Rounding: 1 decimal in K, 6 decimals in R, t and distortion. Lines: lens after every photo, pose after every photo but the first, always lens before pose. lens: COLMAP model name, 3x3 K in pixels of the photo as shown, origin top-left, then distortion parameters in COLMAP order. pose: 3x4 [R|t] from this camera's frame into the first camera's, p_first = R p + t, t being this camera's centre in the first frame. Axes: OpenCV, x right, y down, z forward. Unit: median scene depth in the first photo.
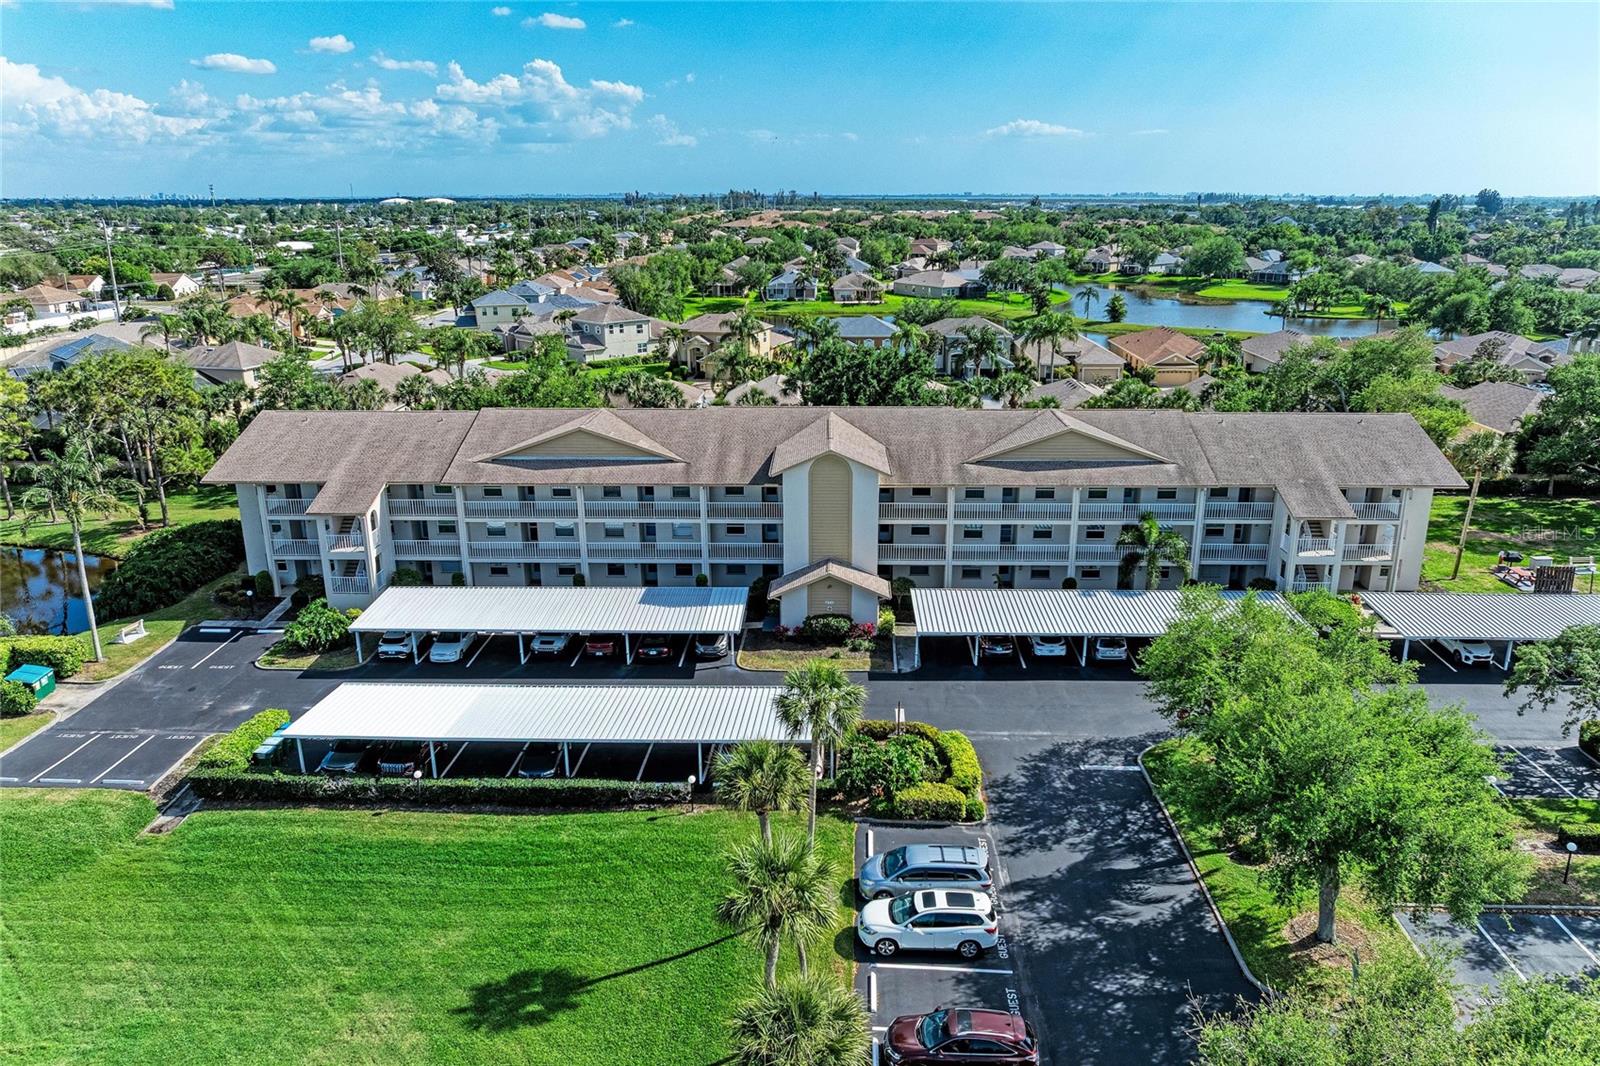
lens RADIAL K [[1134.9, 0, 801.0], [0, 1134.9, 542.6], [0, 0, 1]] dist [-0.030820, 0.003999]
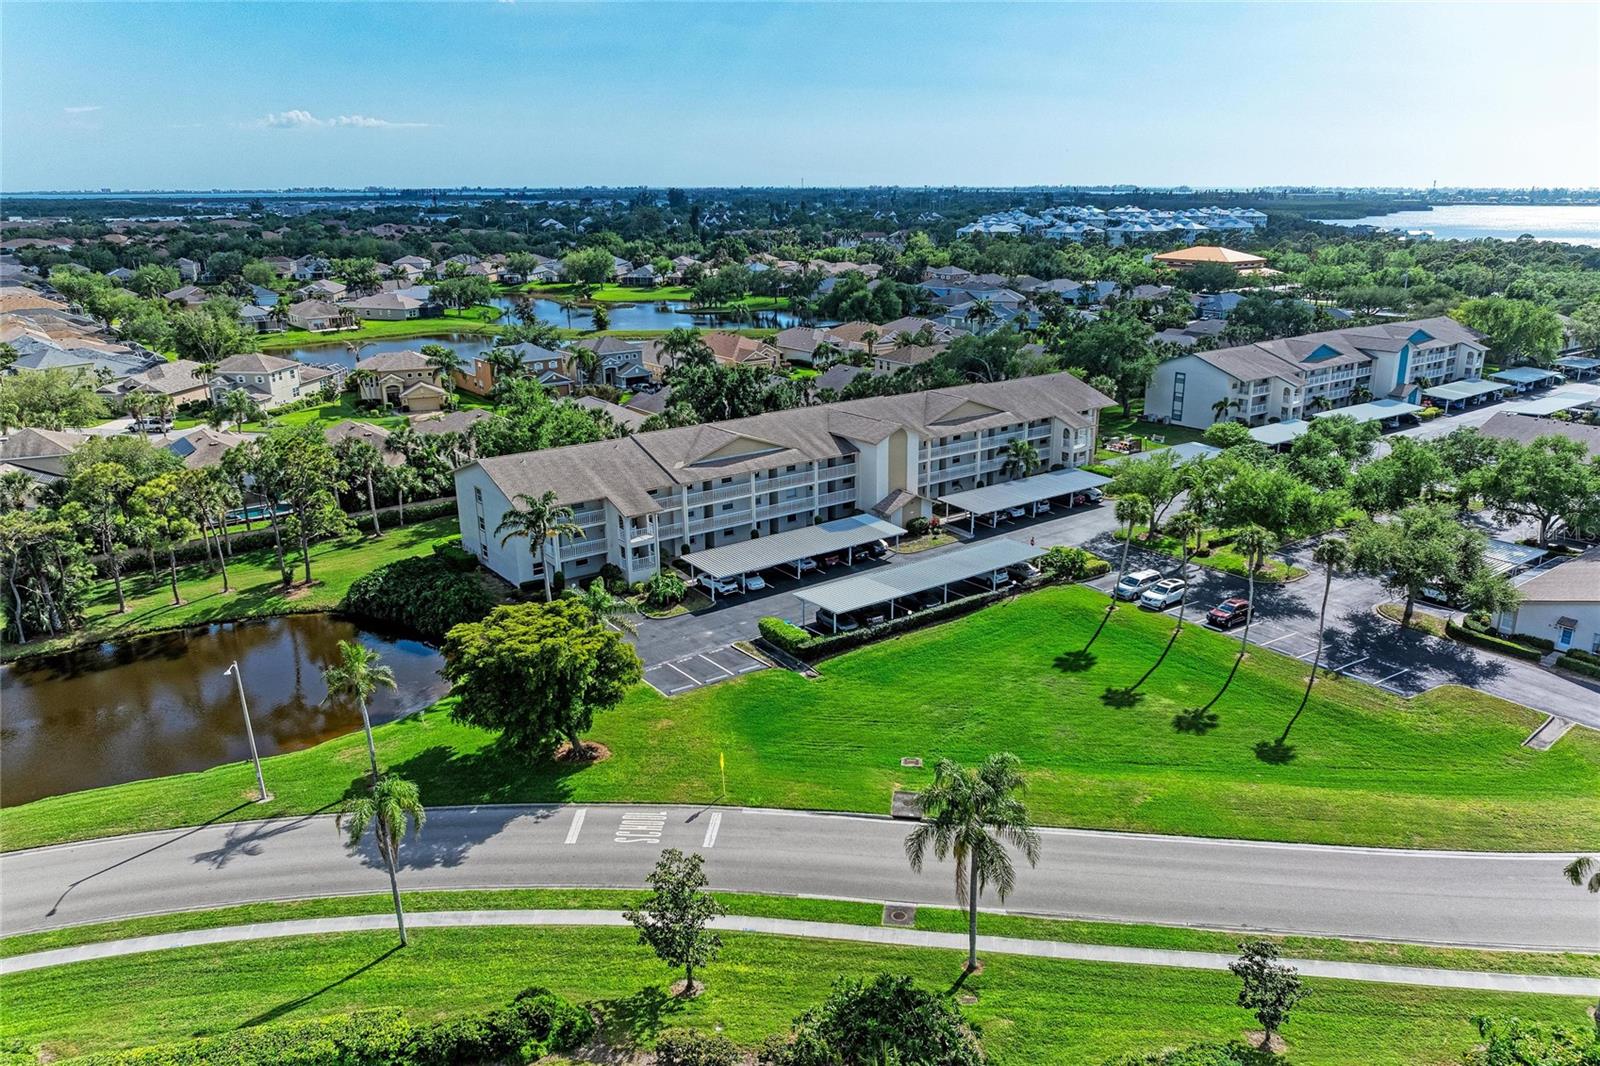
lens RADIAL K [[1134.9, 0, 795.7], [0, 1134.9, 539.9], [0, 0, 1]] dist [-0.030820, 0.003999]
pose [[0.780419, -0.186873, 0.596678, -0.935550], [0.184387, 0.980638, 0.065959, -0.043833], [-0.597451, 0.058544, 0.799765, -0.239808]]
